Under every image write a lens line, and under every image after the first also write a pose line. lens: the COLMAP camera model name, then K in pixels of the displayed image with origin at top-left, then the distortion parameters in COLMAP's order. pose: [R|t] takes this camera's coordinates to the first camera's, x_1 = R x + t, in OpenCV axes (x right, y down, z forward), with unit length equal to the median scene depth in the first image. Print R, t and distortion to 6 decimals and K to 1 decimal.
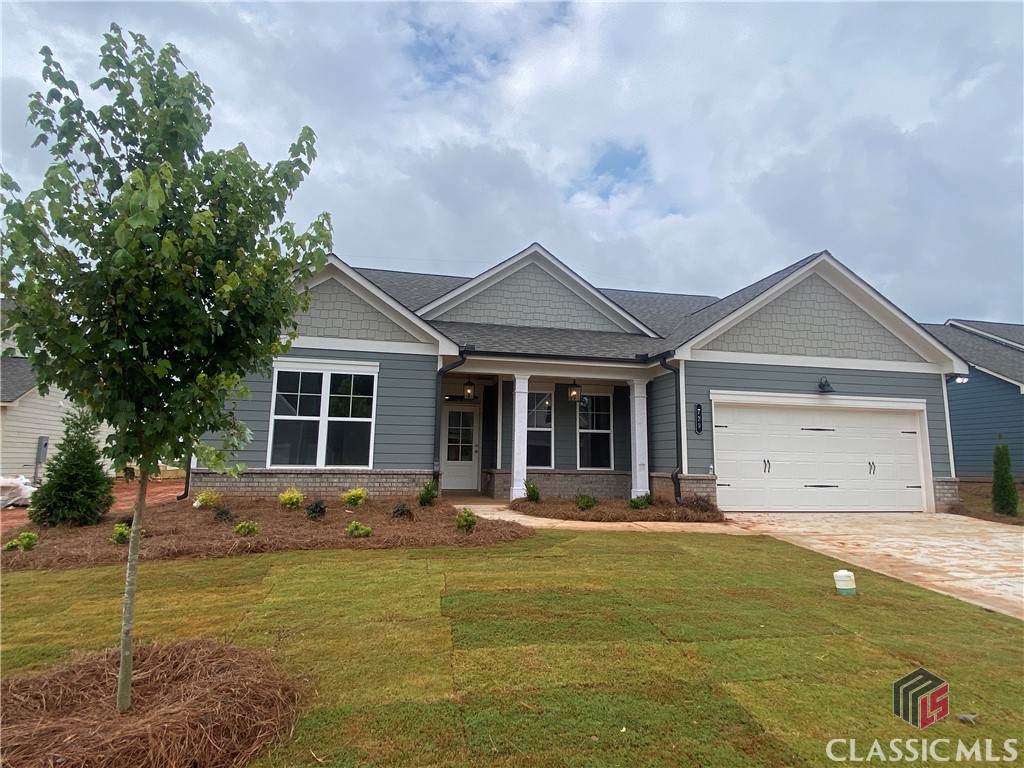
lens RADIAL K [[564.9, 0, 513.0], [0, 564.9, 381.0], [0, 0, 1]] dist [0.000073, 0.000004]
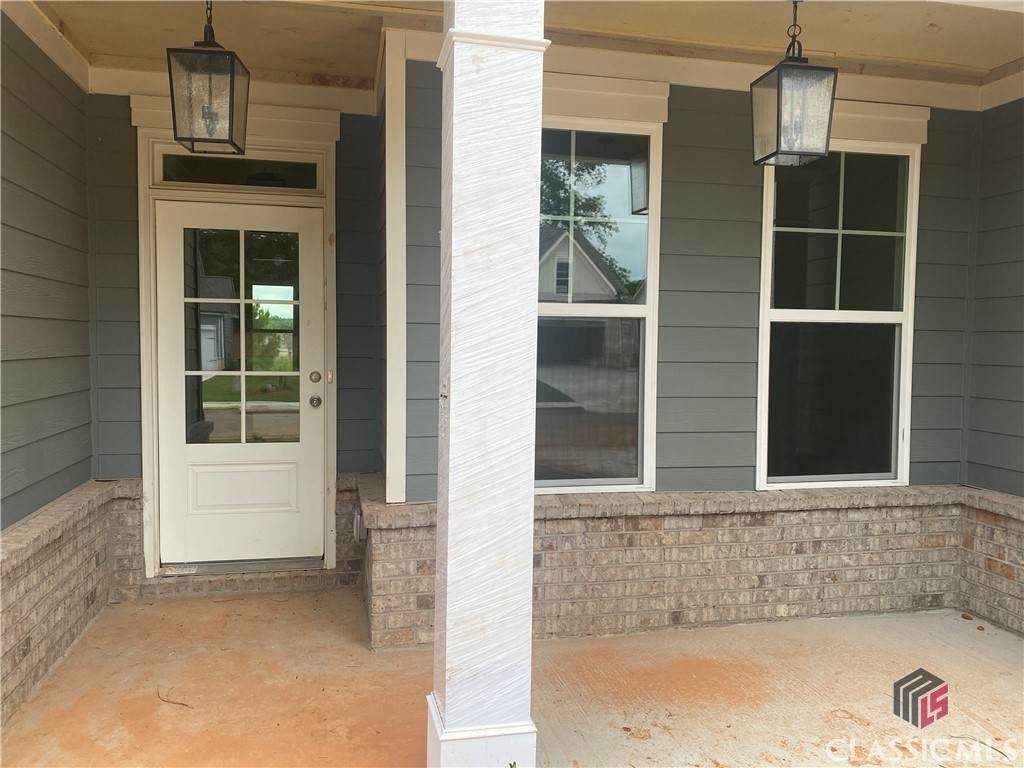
lens RADIAL K [[798.9, 0, 512.4], [0, 798.9, 384.9], [0, 0, 1]] dist [0.000981, 0.000532]
pose [[0.999909, -0.000588, 0.013449, 0.013367], [-0.001827, 0.983862, 0.178918, 0.060369], [-0.013337, -0.178926, 0.983772, 0.698507]]
